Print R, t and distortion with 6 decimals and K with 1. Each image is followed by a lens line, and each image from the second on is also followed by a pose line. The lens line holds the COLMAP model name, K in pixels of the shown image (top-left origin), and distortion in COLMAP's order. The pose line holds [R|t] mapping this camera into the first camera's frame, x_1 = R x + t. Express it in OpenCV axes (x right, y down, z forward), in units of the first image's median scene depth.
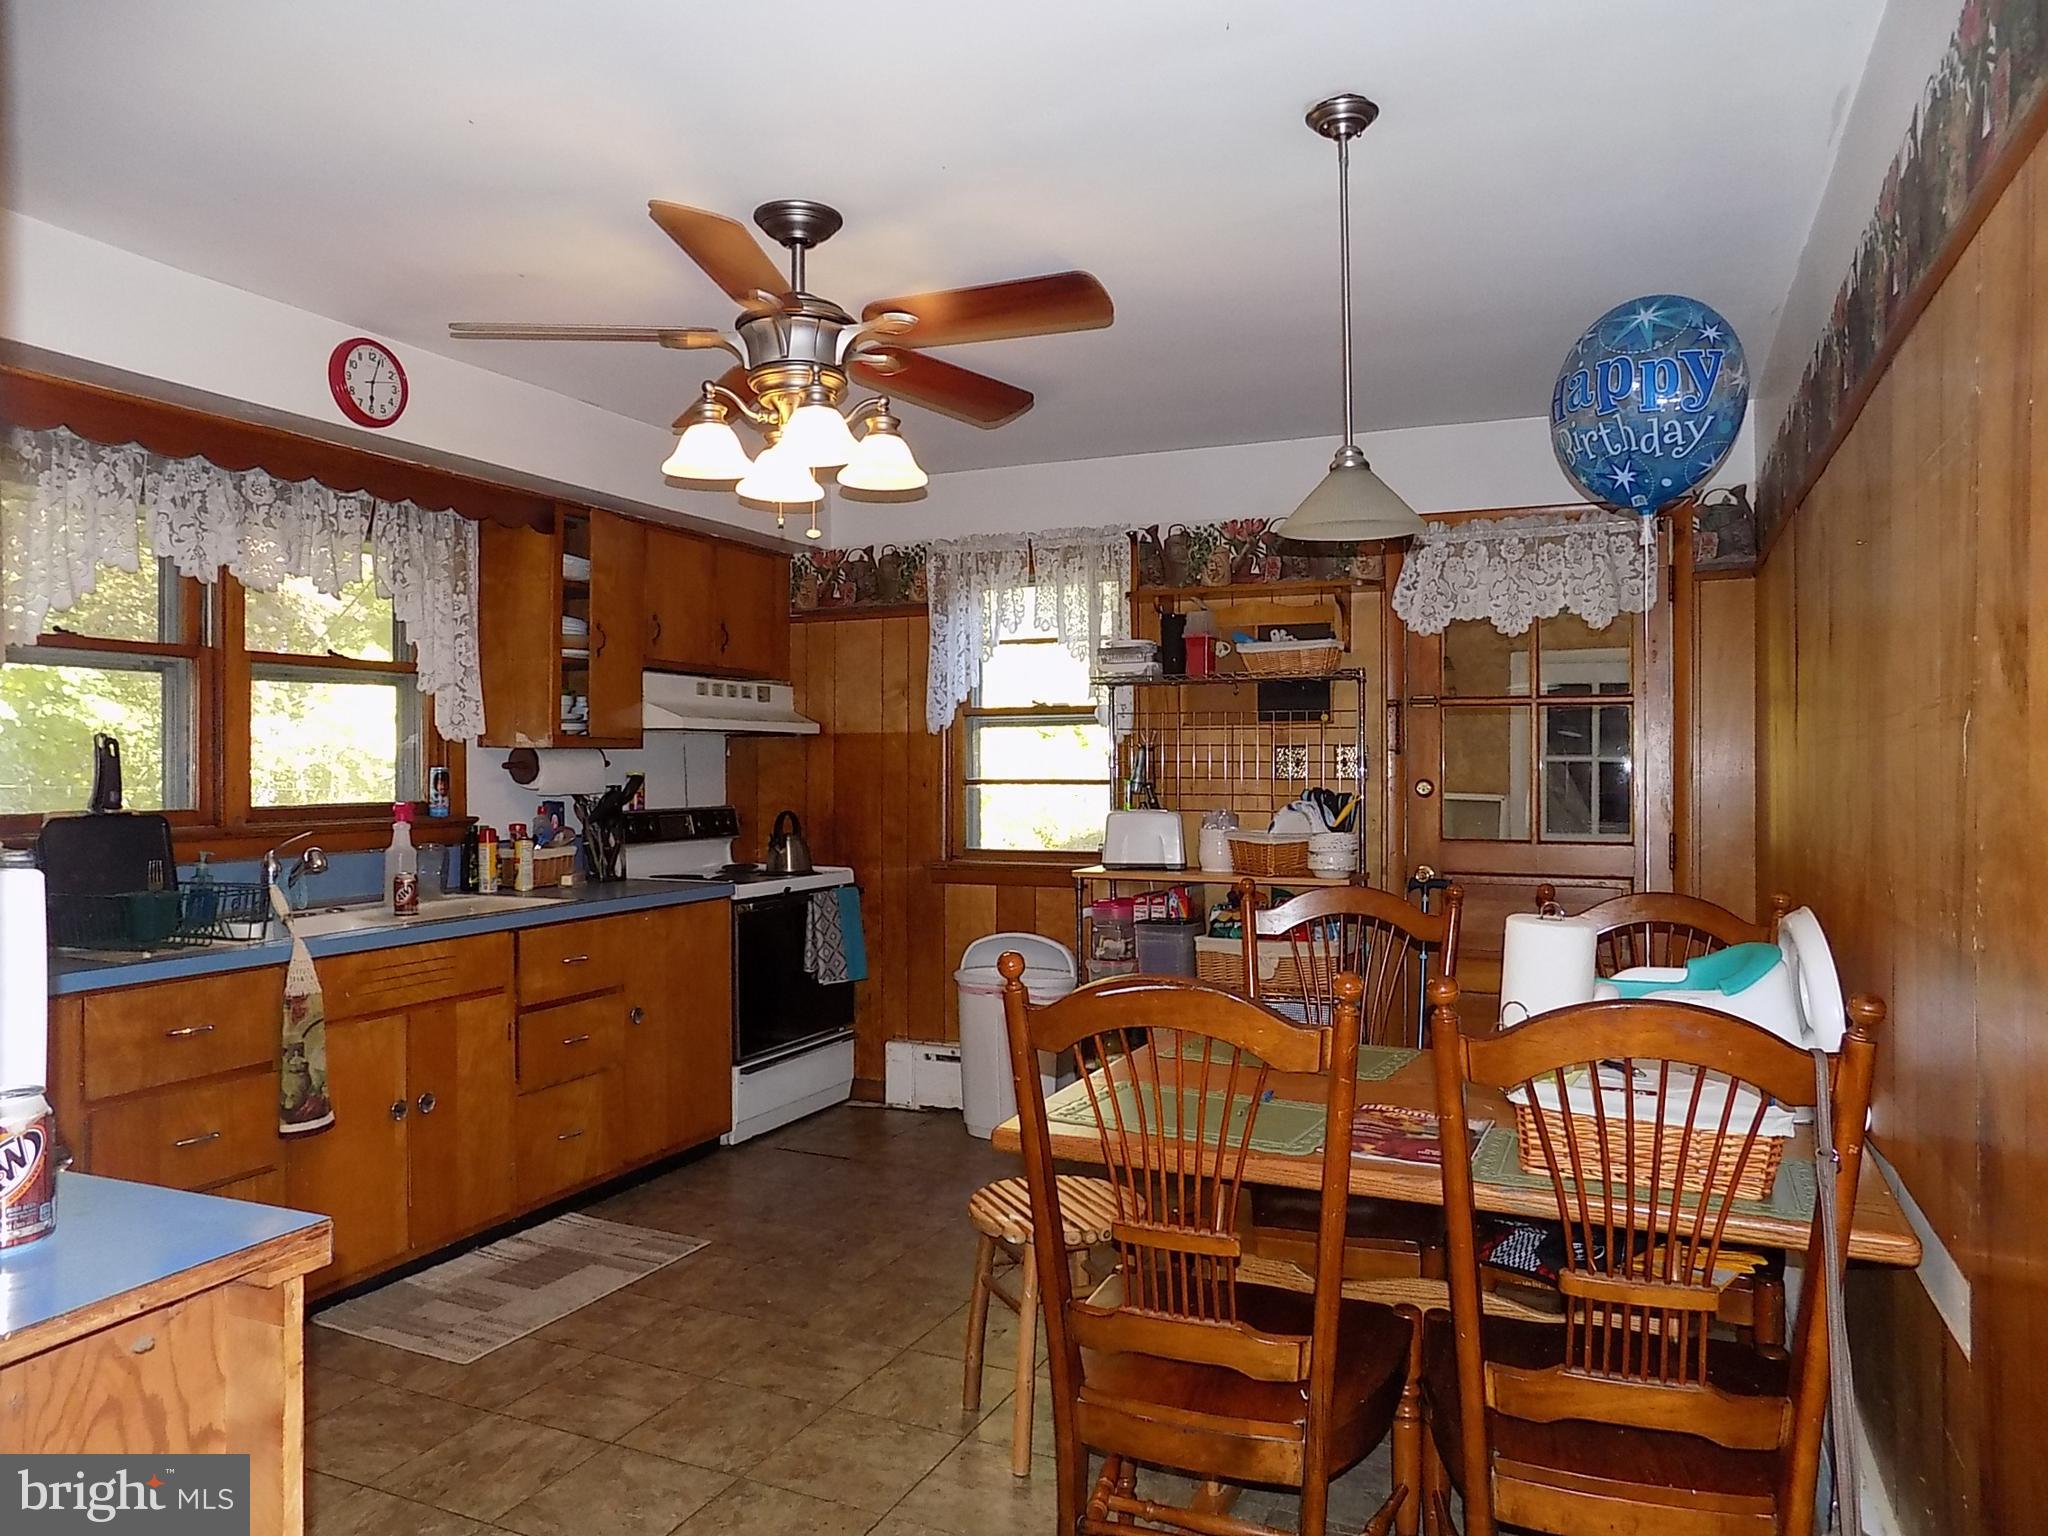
lens RADIAL K [[1375.8, 0, 1029.2], [0, 1375.8, 757.6], [0, 0, 1]] dist [-0.086975, 0.087392]
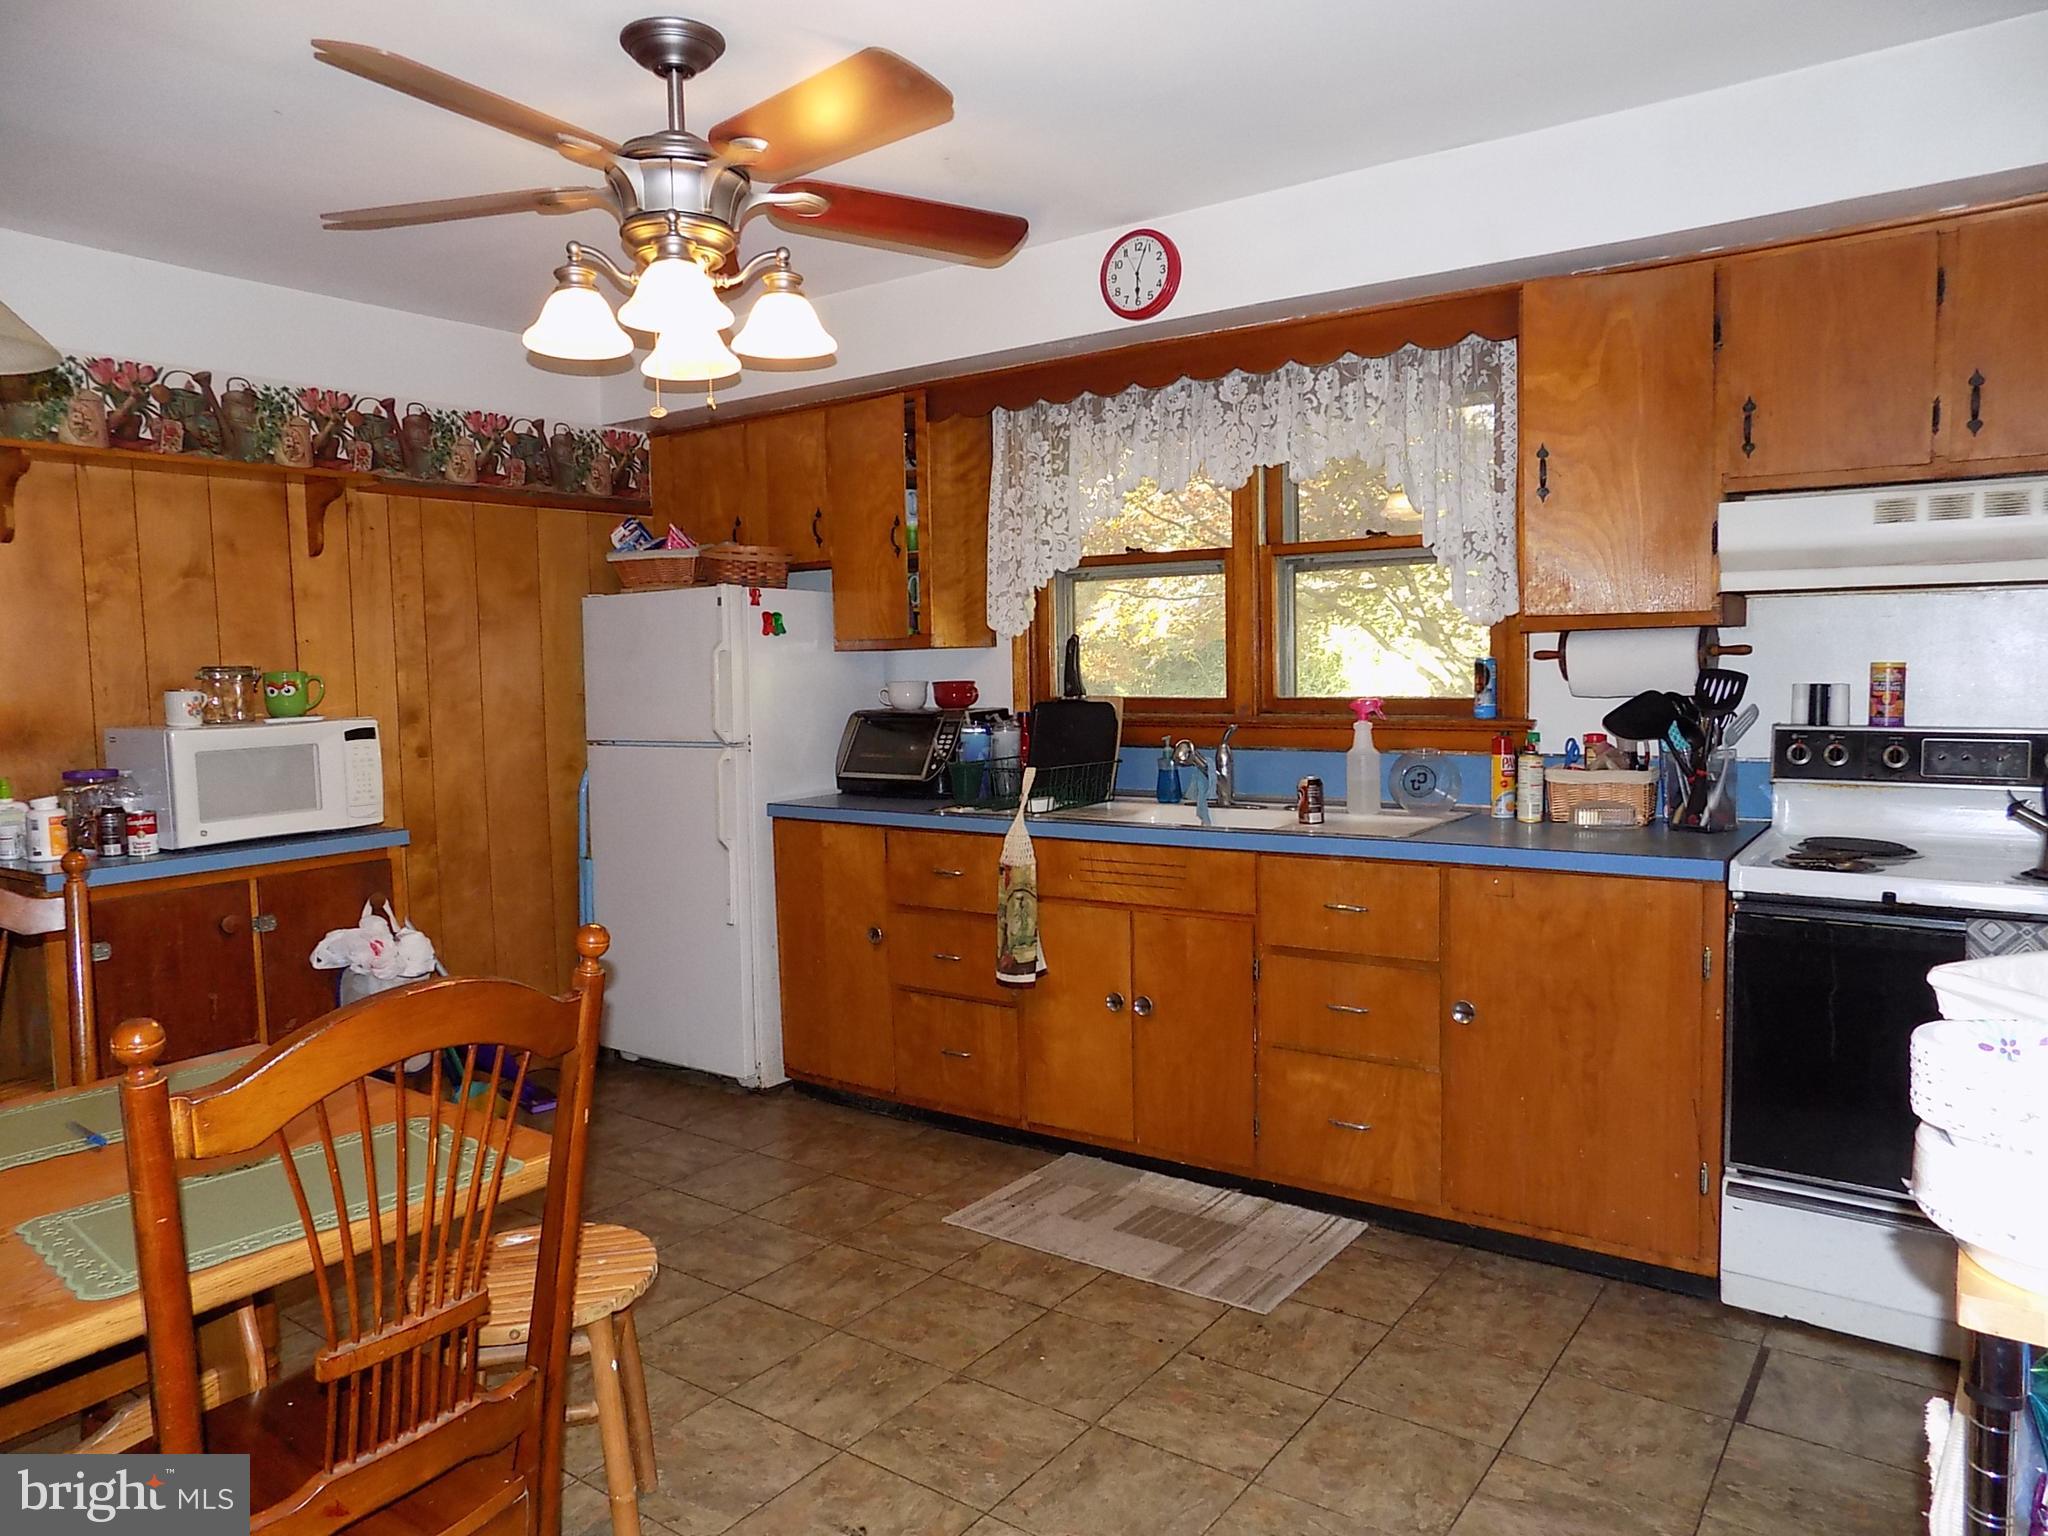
lens RADIAL K [[1375.8, 0, 1029.2], [0, 1375.8, 757.6], [0, 0, 1]] dist [-0.086975, 0.087392]
pose [[-0.196789, 0.079496, -0.977218, 0.498534], [0.026887, 0.996770, 0.075673, -0.002517], [0.980077, -0.011383, -0.198290, 1.052281]]
